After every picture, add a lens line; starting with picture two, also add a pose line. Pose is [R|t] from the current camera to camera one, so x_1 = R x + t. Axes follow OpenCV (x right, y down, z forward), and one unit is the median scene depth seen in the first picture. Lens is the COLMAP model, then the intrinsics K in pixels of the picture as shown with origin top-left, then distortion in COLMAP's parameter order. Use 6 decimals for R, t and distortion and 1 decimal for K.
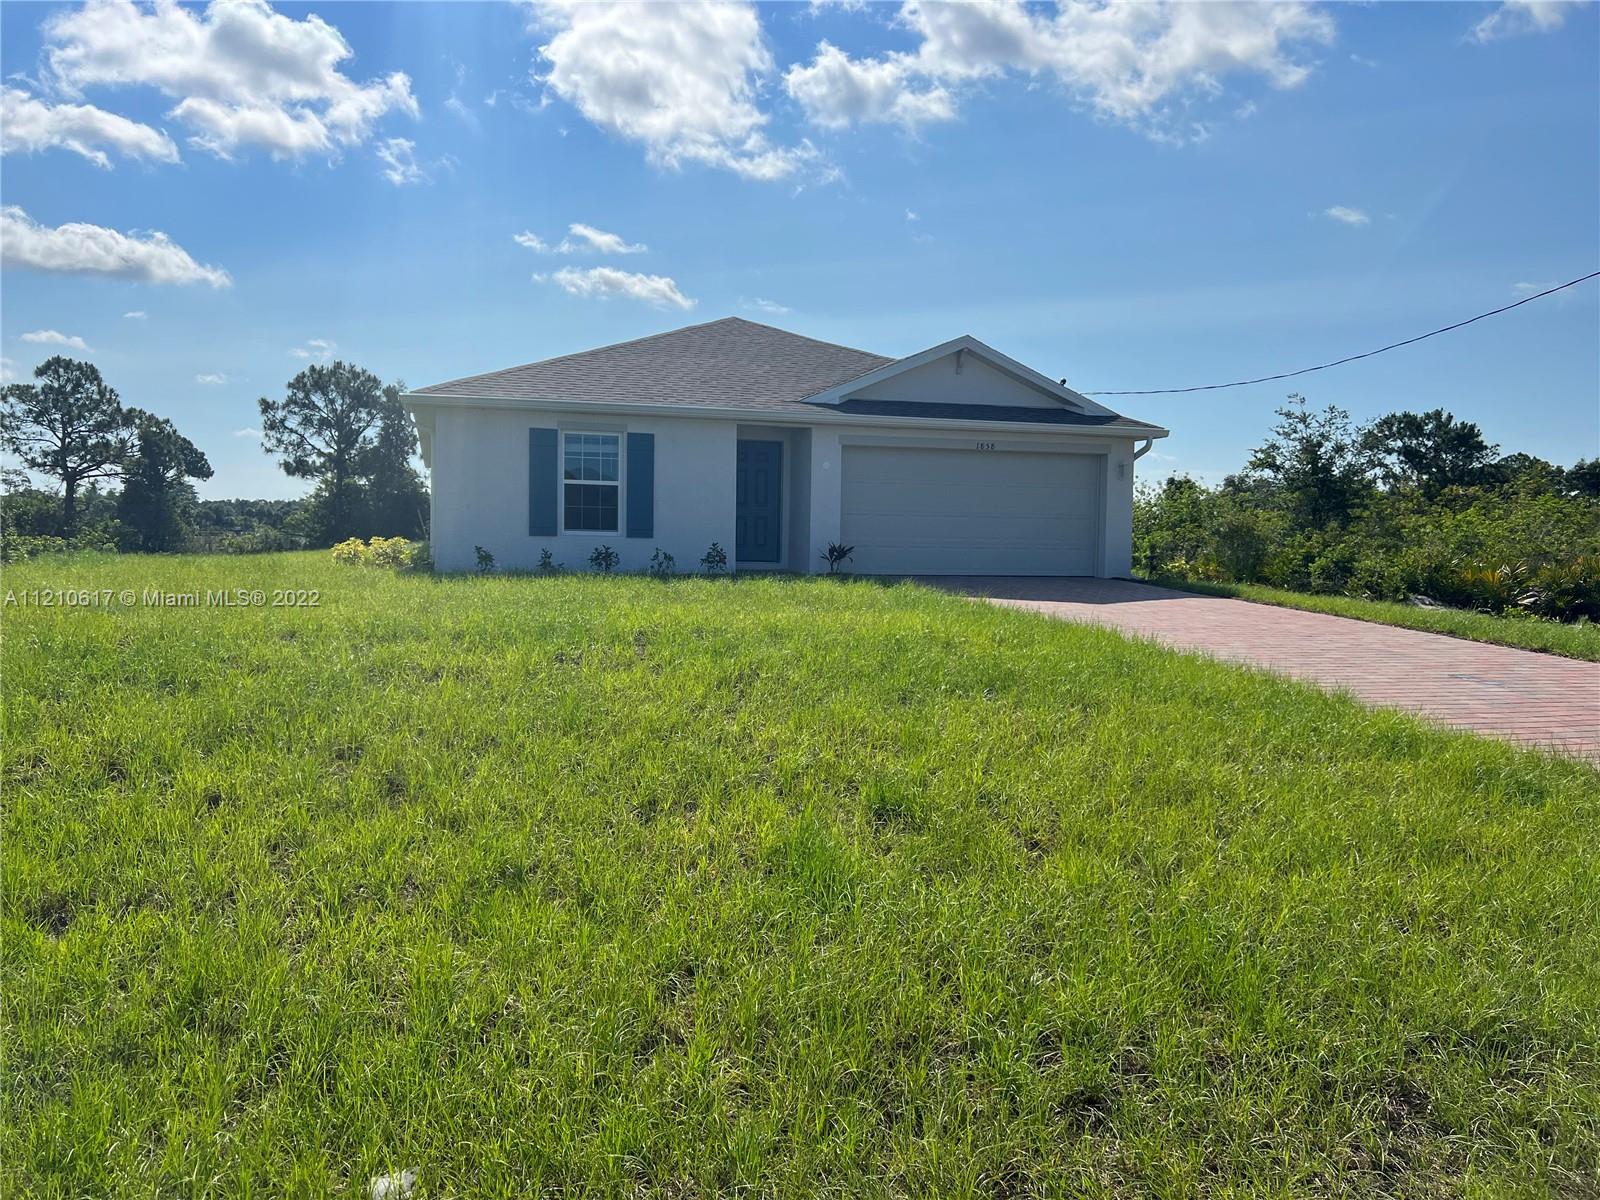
lens RADIAL K [[1201.4, 0, 800.2], [0, 1201.4, 600.4], [0, 0, 1]] dist [0.021088, -0.020626]
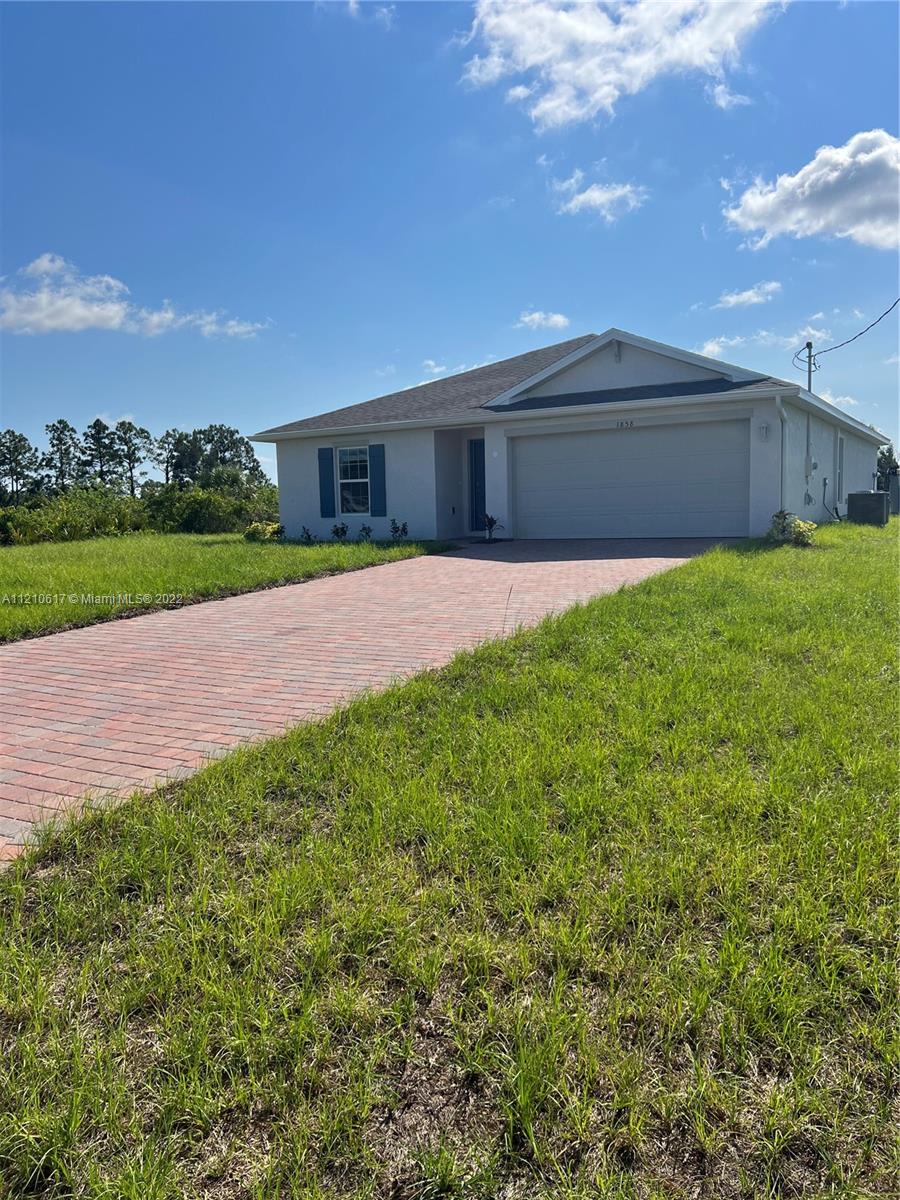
lens RADIAL K [[901.0, 0, 450.4], [0, 901.0, 600.0], [0, 0, 1]] dist [0.021088, -0.020626]
pose [[0.641227, 0.041628, -0.766221, 0.753963], [-0.007471, 0.998819, 0.048013, -0.002288], [0.767315, -0.025063, 0.640781, 0.343699]]
